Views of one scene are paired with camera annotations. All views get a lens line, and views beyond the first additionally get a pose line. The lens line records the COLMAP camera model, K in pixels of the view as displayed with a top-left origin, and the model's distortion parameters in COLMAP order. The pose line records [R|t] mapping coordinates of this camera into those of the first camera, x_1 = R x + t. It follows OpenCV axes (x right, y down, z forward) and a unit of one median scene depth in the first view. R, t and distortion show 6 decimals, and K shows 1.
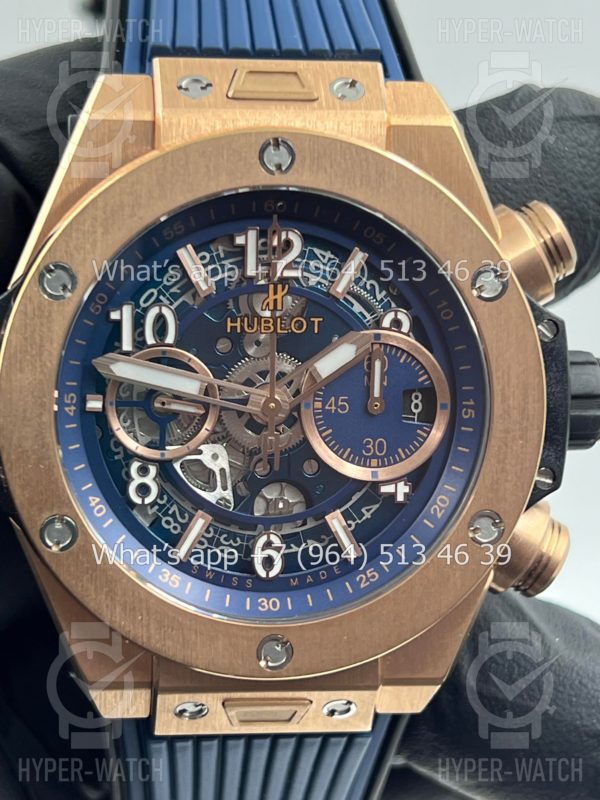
lens RADIAL K [[1889.6, 0, 300.0], [0, 1889.6, 400.0], [0, 0, 1]] dist [0.174647, 0.129846]
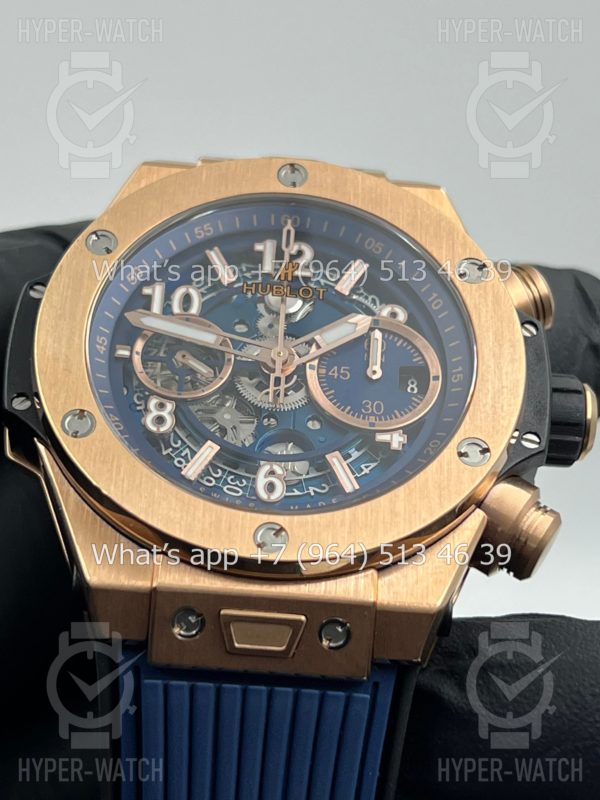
lens RADIAL K [[1889.6, 0, 300.0], [0, 1889.6, 400.0], [0, 0, 1]] dist [0.174647, 0.129846]
pose [[0.997865, 0.003404, -0.065221, 0.069677], [-0.042688, 0.789785, -0.611896, 0.702603], [0.049428, 0.613374, 0.788245, 0.132568]]
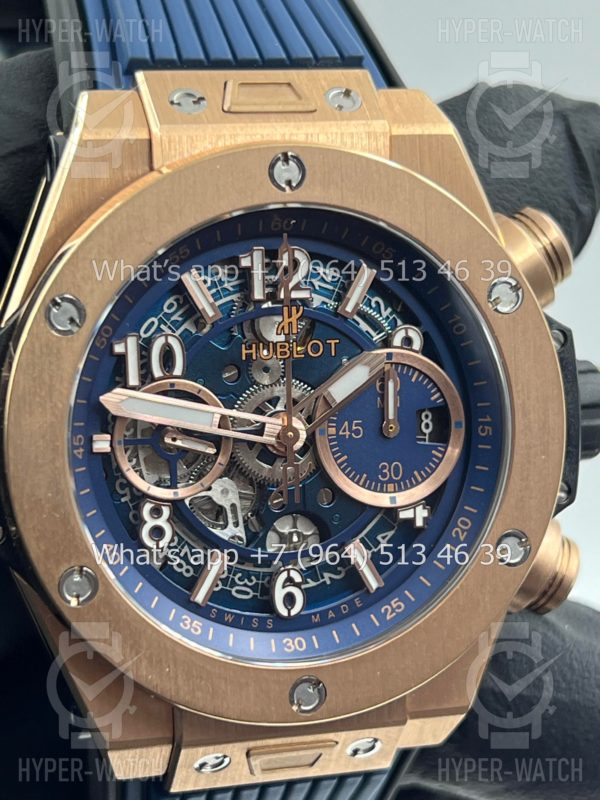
lens RADIAL K [[1889.6, 0, 300.0], [0, 1889.6, 400.0], [0, 0, 1]] dist [0.174647, 0.129846]
pose [[0.984468, -0.056526, 0.166213, -0.164556], [0.056925, 0.998376, 0.002369, -0.016180], [-0.166077, 0.007129, 0.986087, 0.064462]]
